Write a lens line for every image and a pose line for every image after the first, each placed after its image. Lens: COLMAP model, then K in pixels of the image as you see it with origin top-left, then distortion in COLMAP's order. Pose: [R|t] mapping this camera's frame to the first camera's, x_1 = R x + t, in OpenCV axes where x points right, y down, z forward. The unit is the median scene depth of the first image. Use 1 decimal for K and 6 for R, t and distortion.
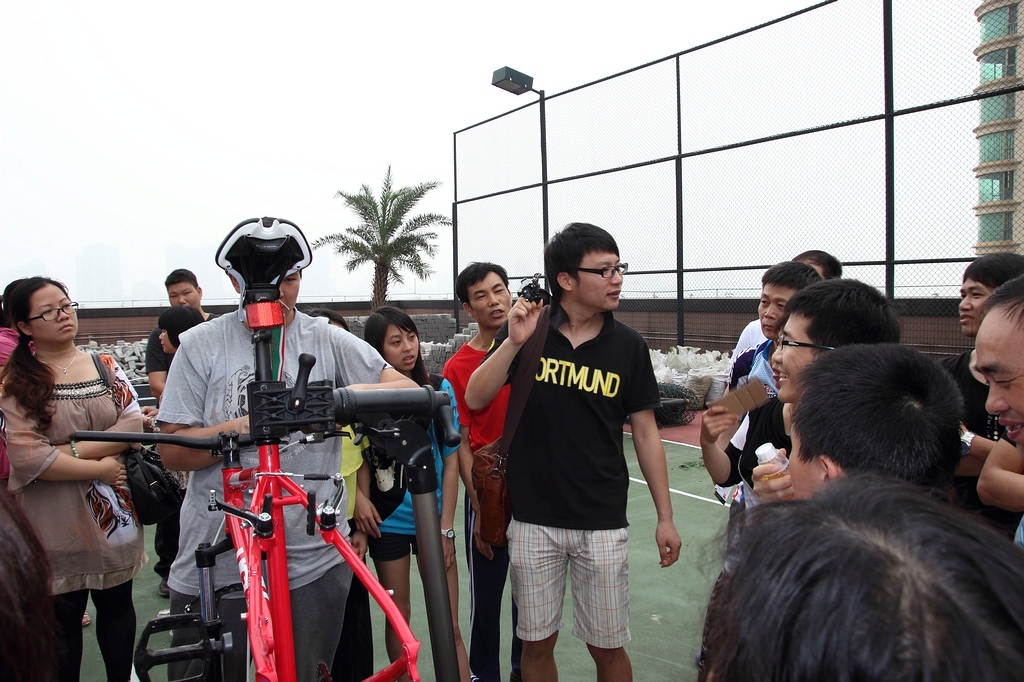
lens RADIAL K [[810.8, 0, 508.0], [0, 810.8, 340.6], [0, 0, 1]] dist [-0.123102, 0.105411]
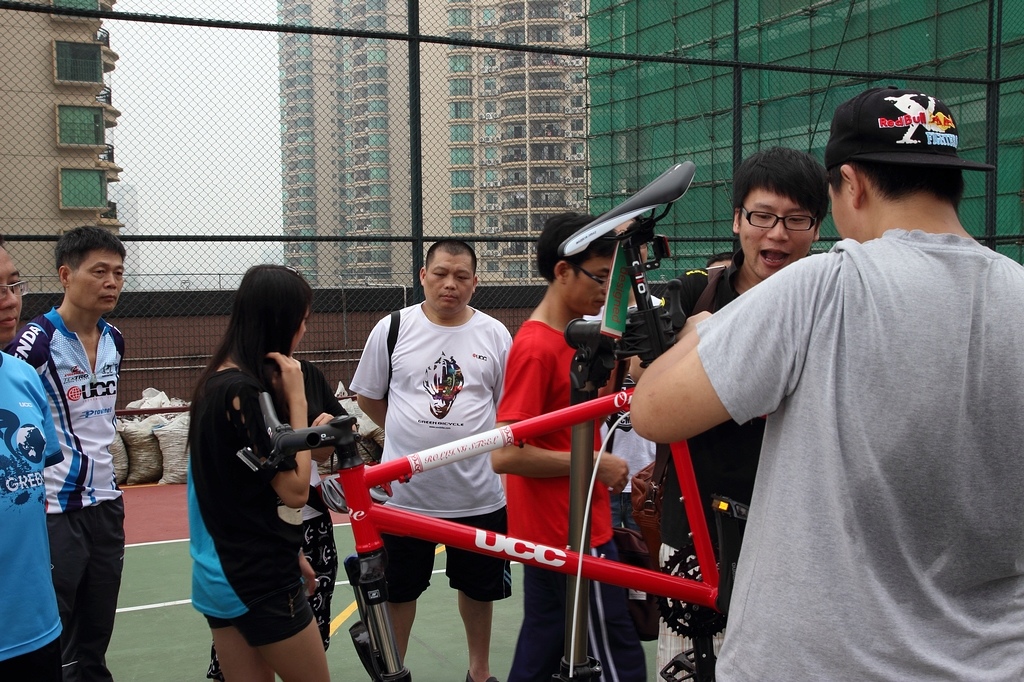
lens RADIAL K [[1050.8, 0, 511.8], [0, 1050.8, 340.7], [0, 0, 1]] dist [-0.015007, 0.000000]
pose [[0.170579, -0.047742, 0.984187, -0.359257], [0.068223, 0.997001, 0.036539, -0.024874], [-0.982979, 0.060911, 0.173324, 0.560610]]
